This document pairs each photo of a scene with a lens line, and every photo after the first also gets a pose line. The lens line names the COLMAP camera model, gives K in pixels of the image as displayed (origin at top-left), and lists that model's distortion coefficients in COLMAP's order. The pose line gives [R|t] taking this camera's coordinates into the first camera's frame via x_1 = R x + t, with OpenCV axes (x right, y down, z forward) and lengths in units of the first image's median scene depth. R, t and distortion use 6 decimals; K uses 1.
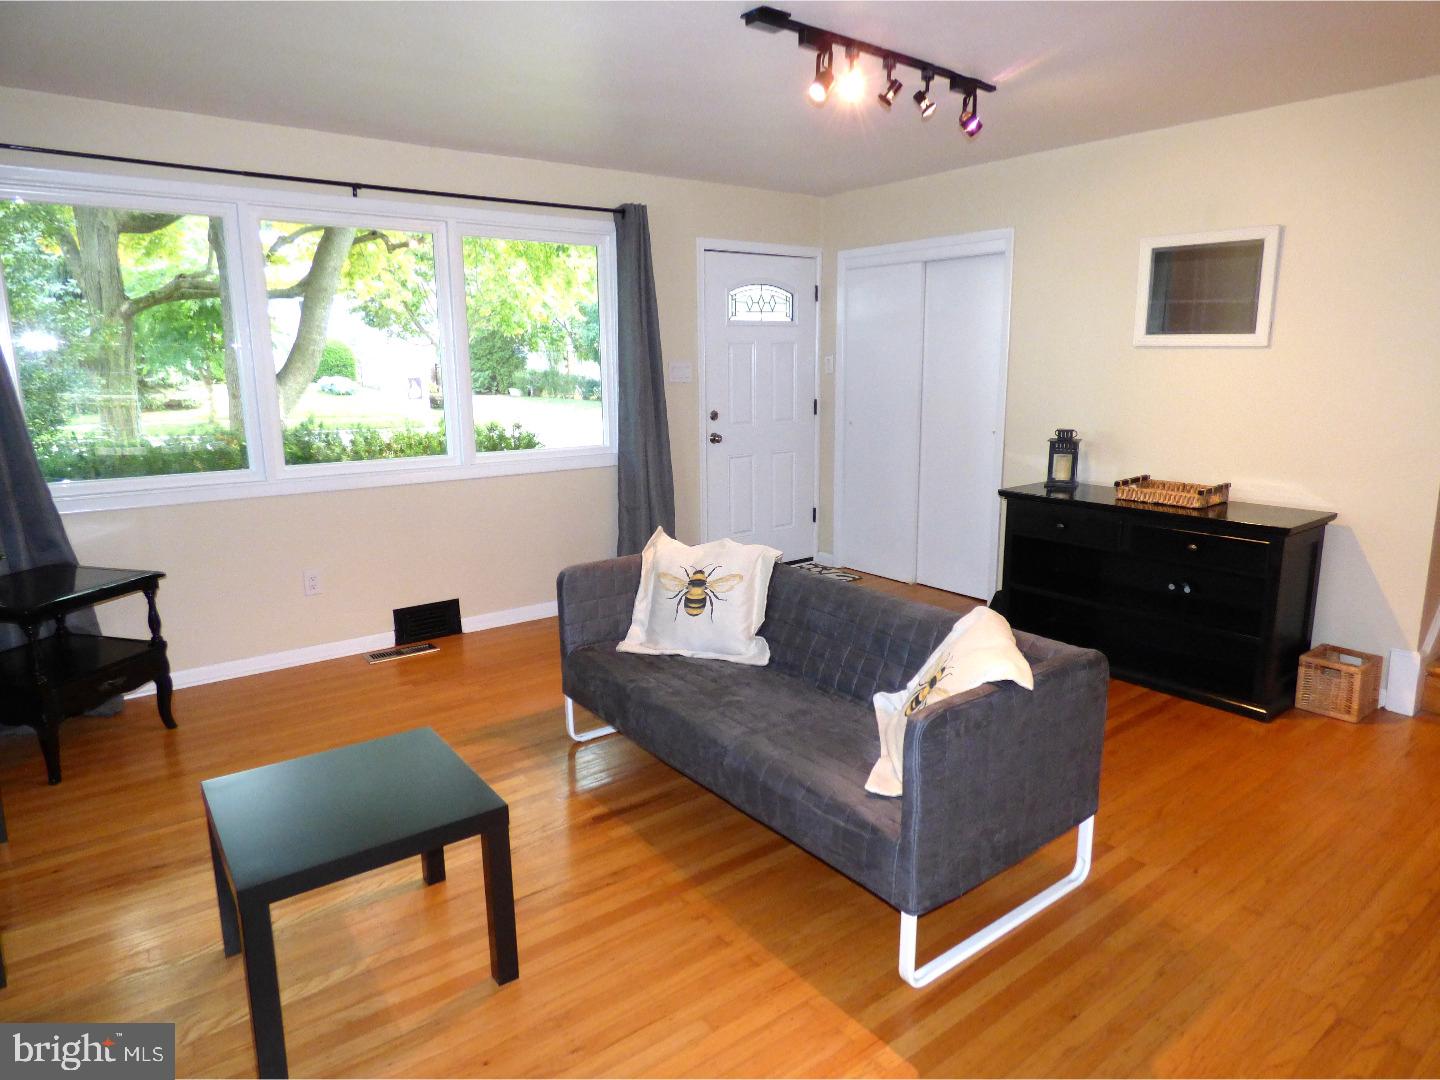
lens RADIAL K [[867.3, 0, 724.6], [0, 867.3, 532.2], [0, 0, 1]] dist [-0.006031, -0.000800]
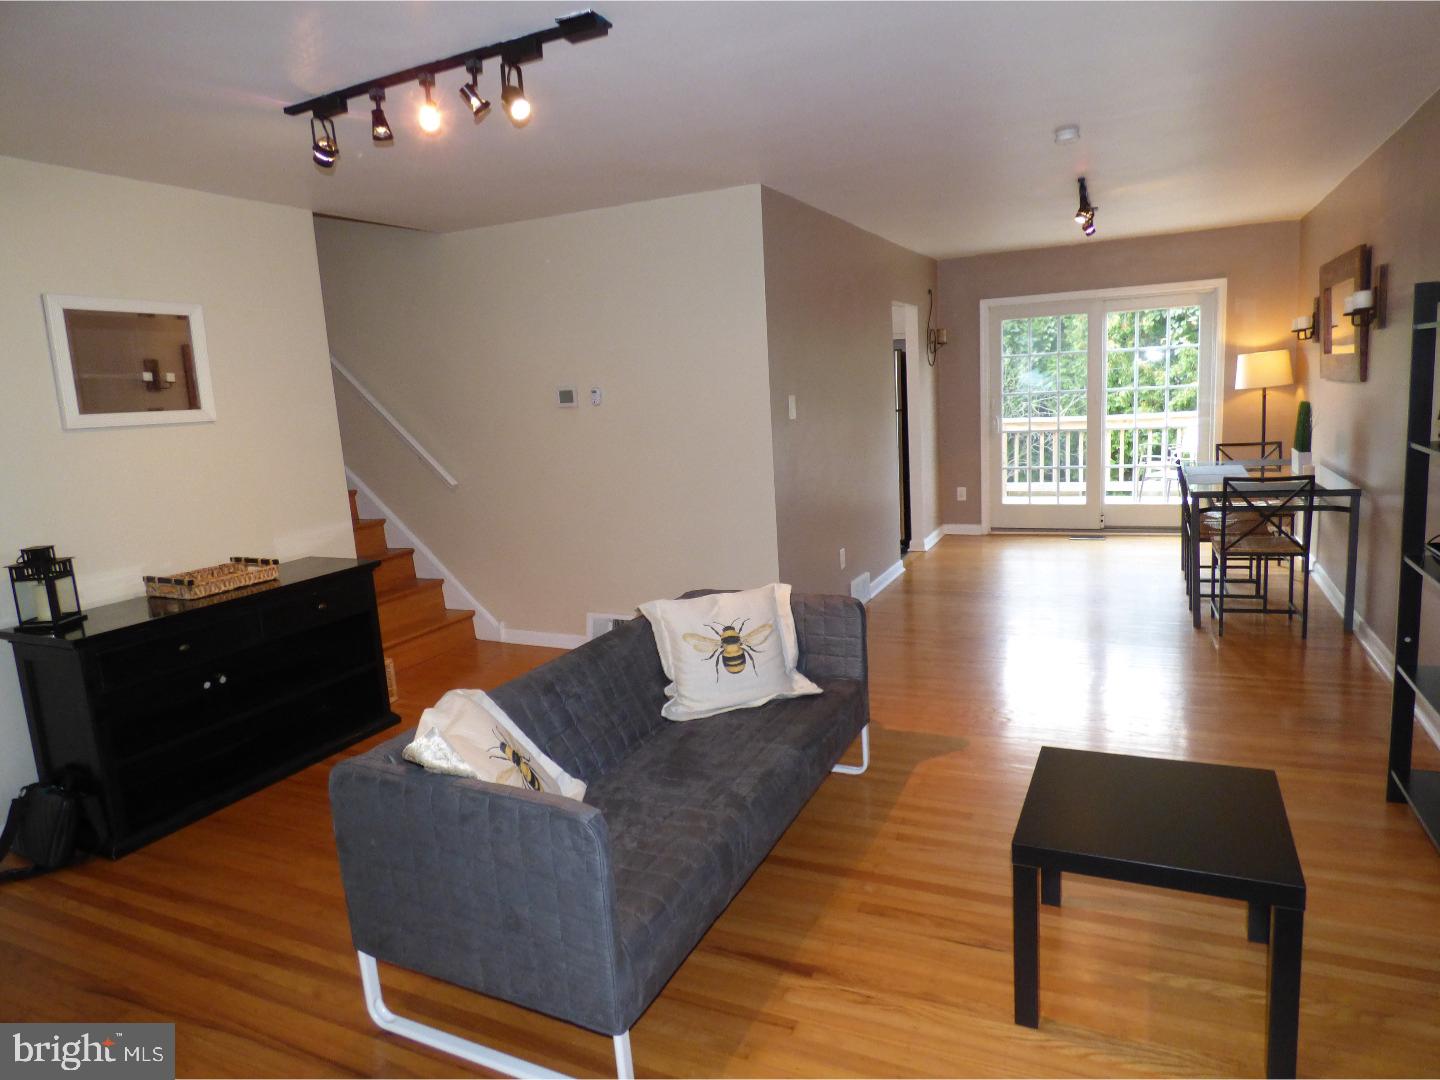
lens RADIAL K [[900.8, 0, 724.0], [0, 900.8, 532.1], [0, 0, 1]] dist [-0.000539, 0.000160]
pose [[-0.465021, -0.103273, 0.879255, -0.736071], [0.242188, 0.940446, 0.238548, -0.244979], [-0.851528, 0.323875, -0.412316, 1.183761]]
